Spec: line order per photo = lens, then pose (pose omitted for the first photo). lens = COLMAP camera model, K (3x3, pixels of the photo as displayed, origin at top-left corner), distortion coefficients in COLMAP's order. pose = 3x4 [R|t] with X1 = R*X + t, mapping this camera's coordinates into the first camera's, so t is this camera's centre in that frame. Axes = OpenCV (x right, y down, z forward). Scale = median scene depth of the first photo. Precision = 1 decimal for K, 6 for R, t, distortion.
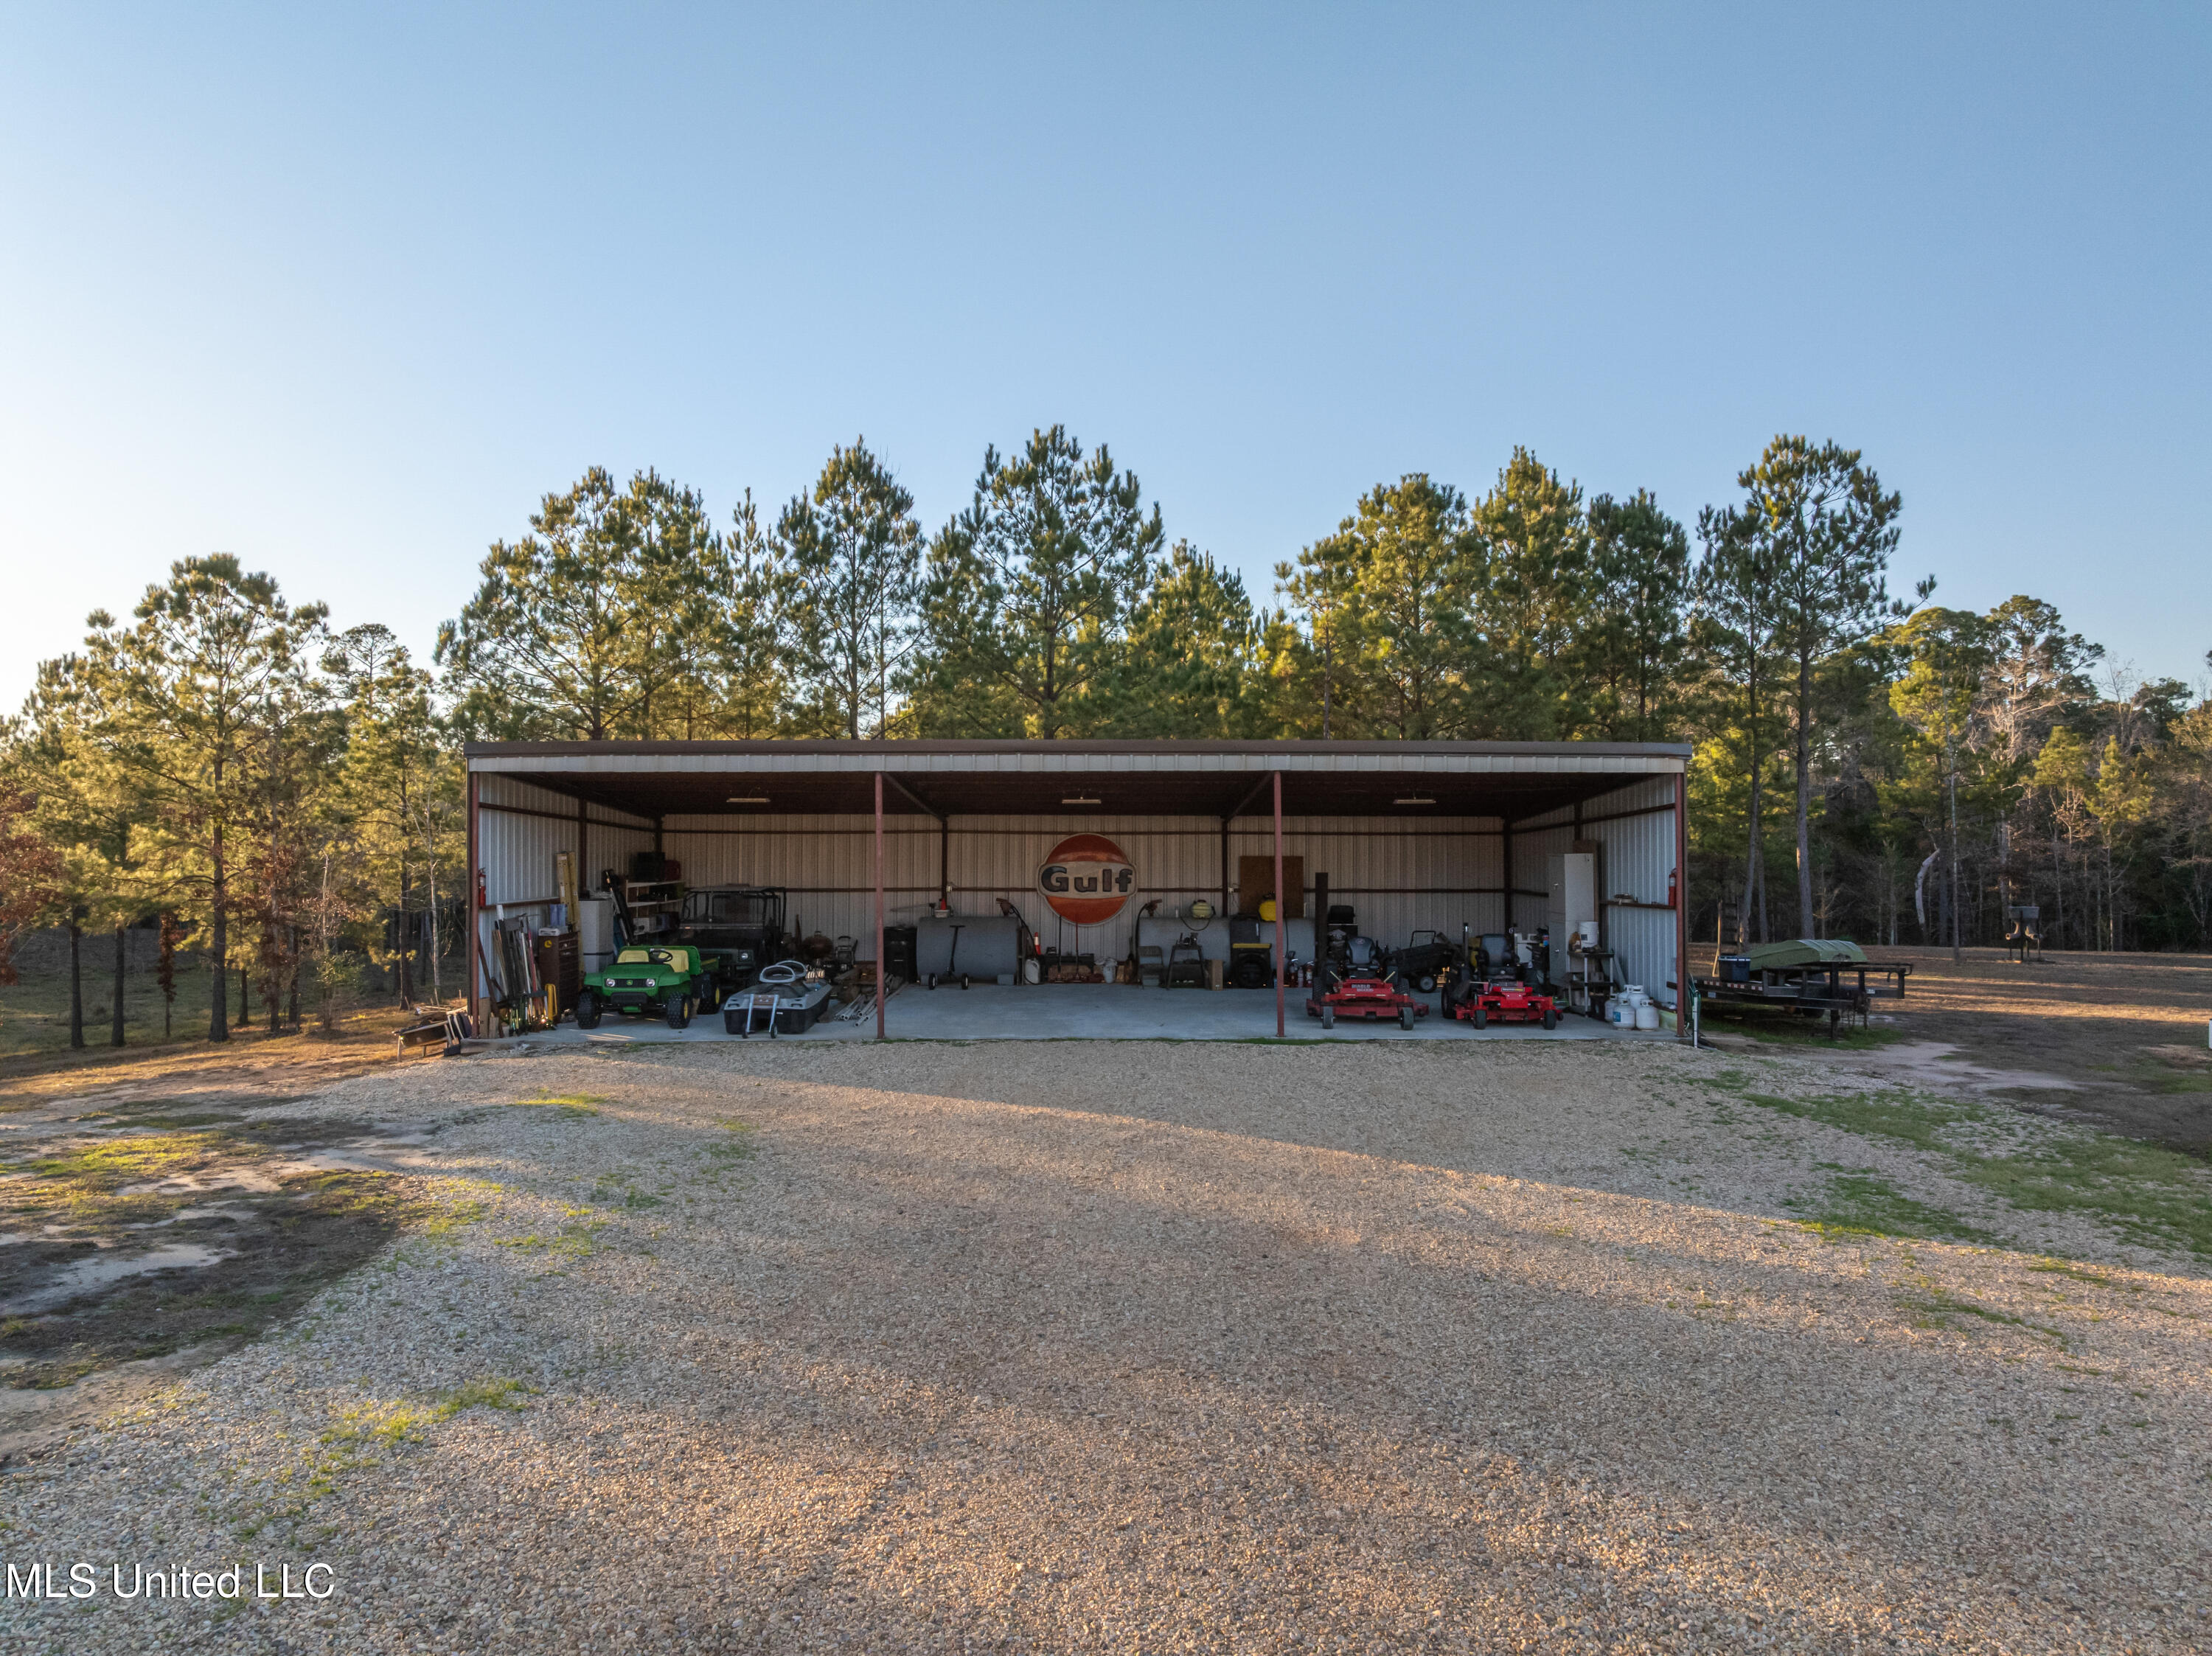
lens RADIAL K [[1534.1, 0, 1106.0], [0, 1534.1, 828.0], [0, 0, 1]] dist [0.002455, 0.000545]
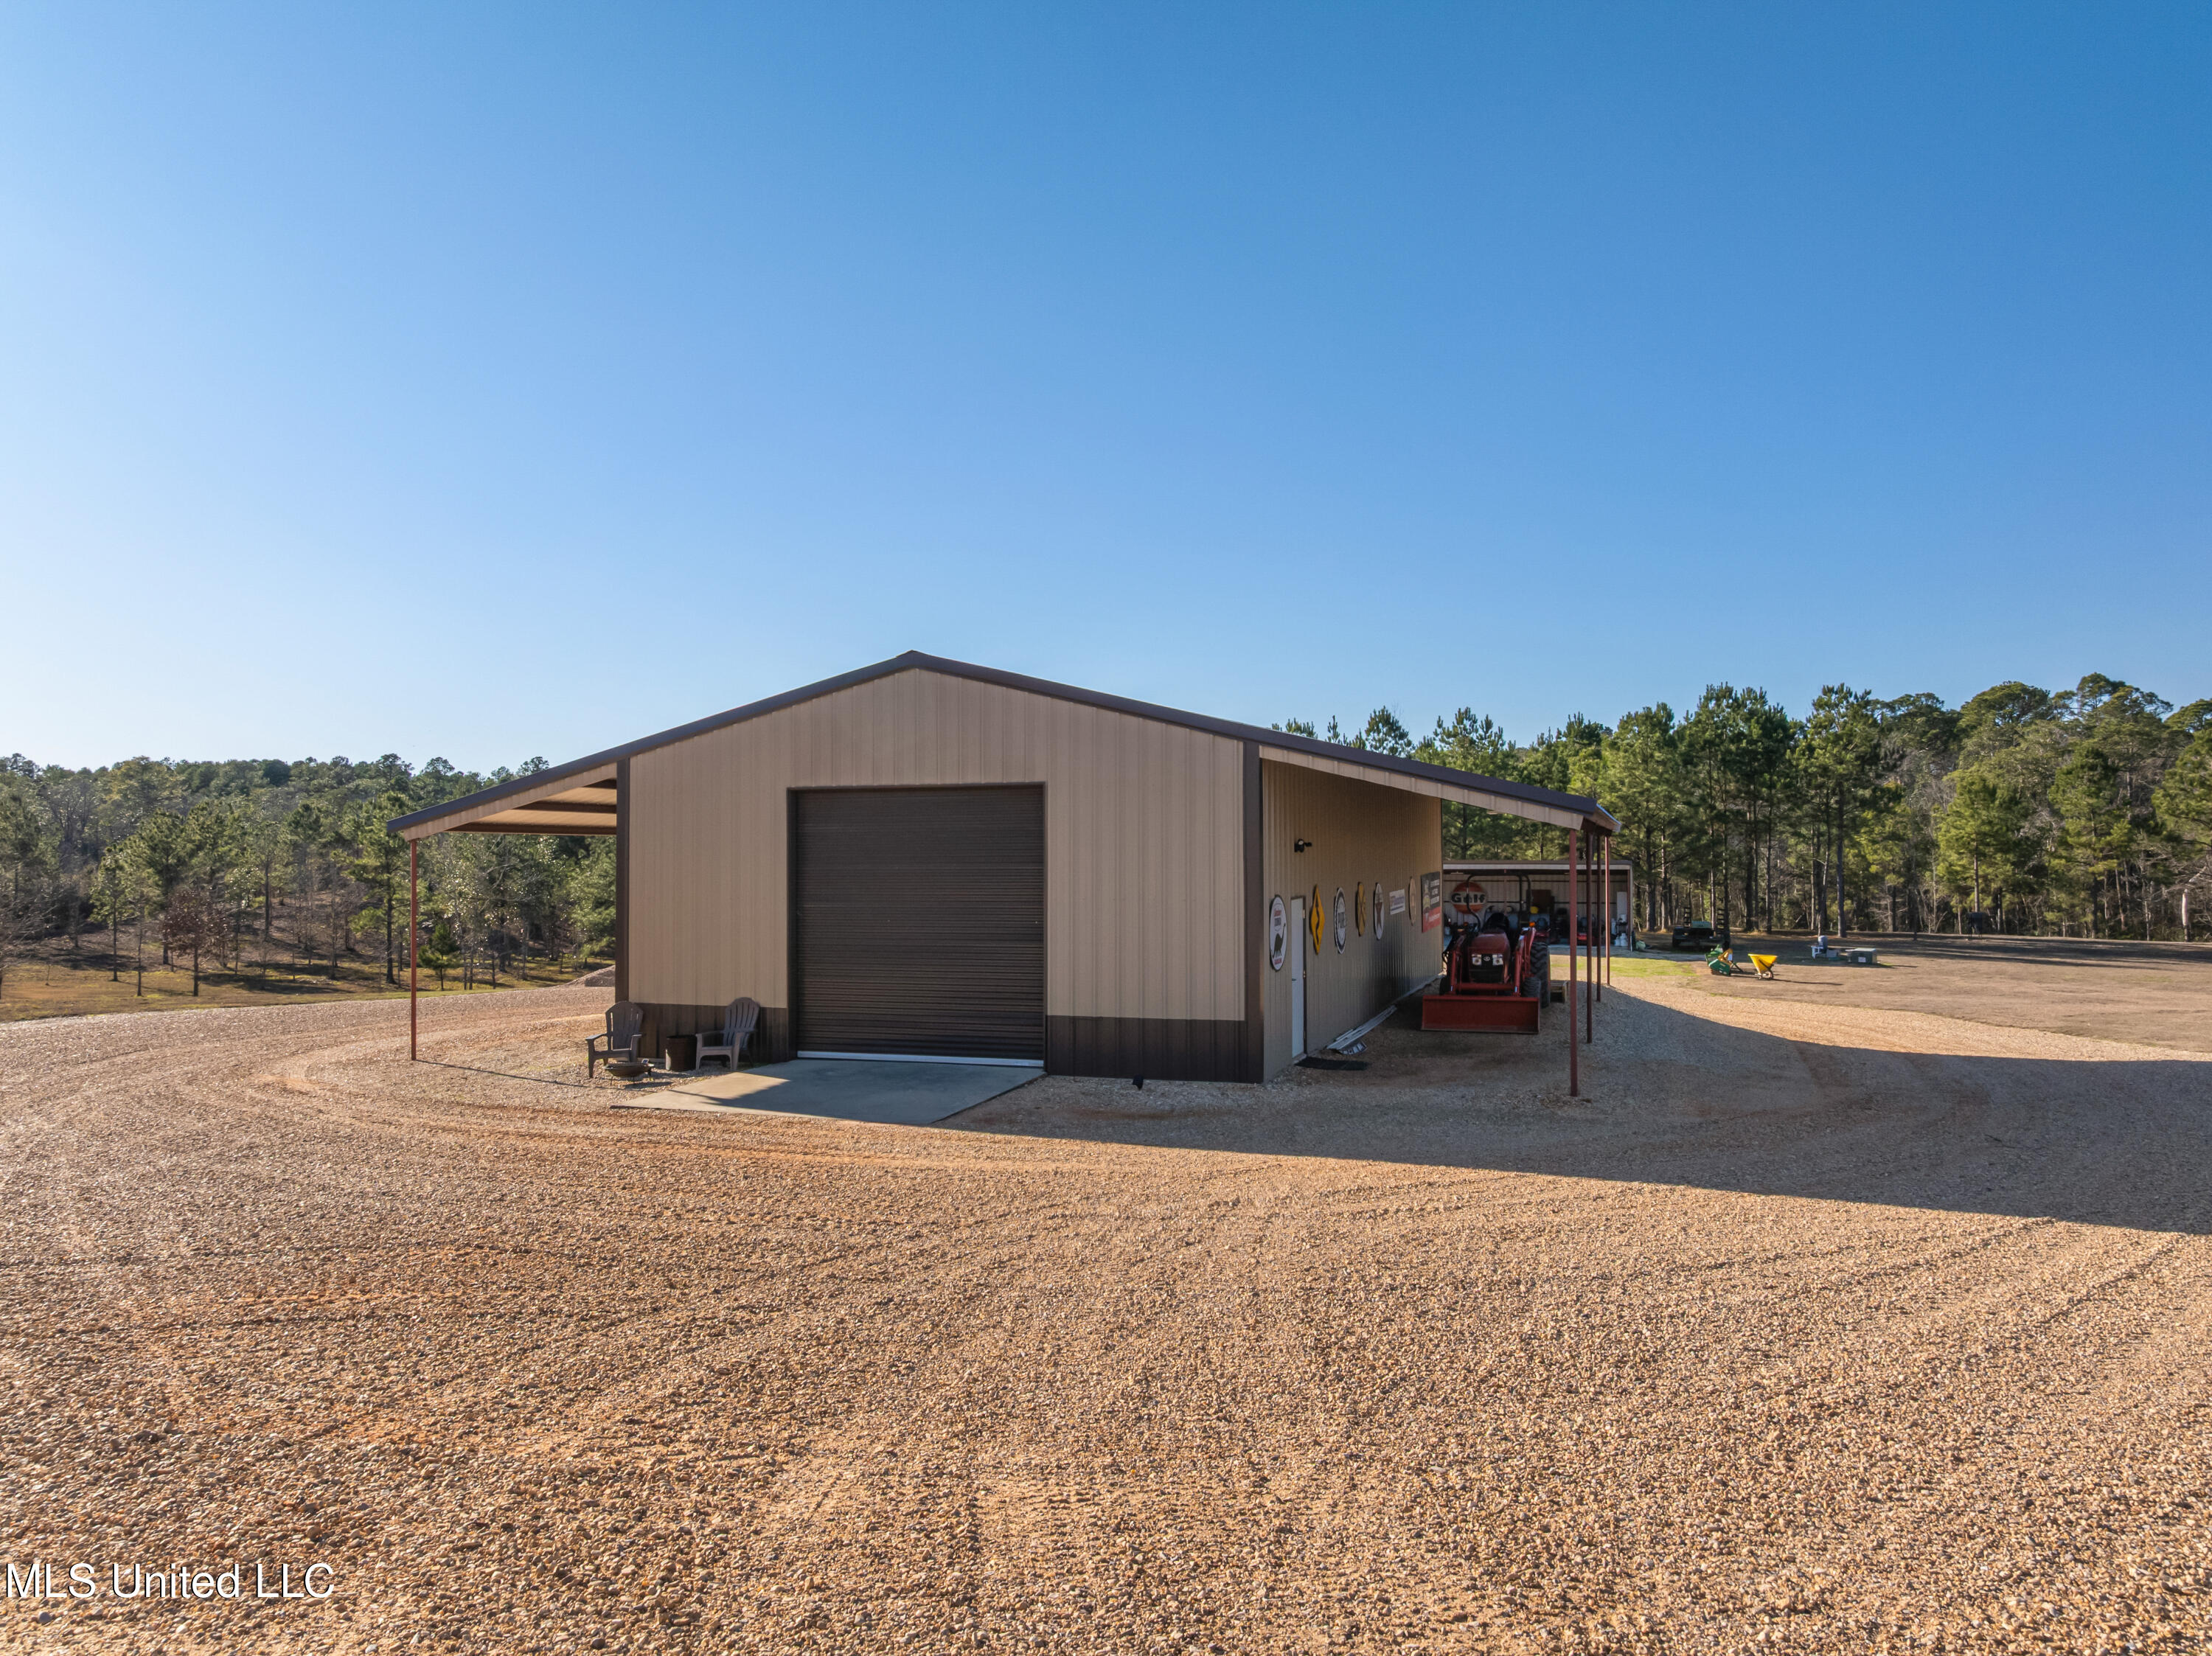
lens RADIAL K [[1534.1, 0, 1106.0], [0, 1534.1, 828.0], [0, 0, 1]] dist [0.002455, 0.000545]
pose [[0.947201, -0.000632, -0.320641, 0.202457], [0.001428, 0.999996, 0.002245, -0.079780], [0.320638, -0.002585, 0.947198, -1.462447]]
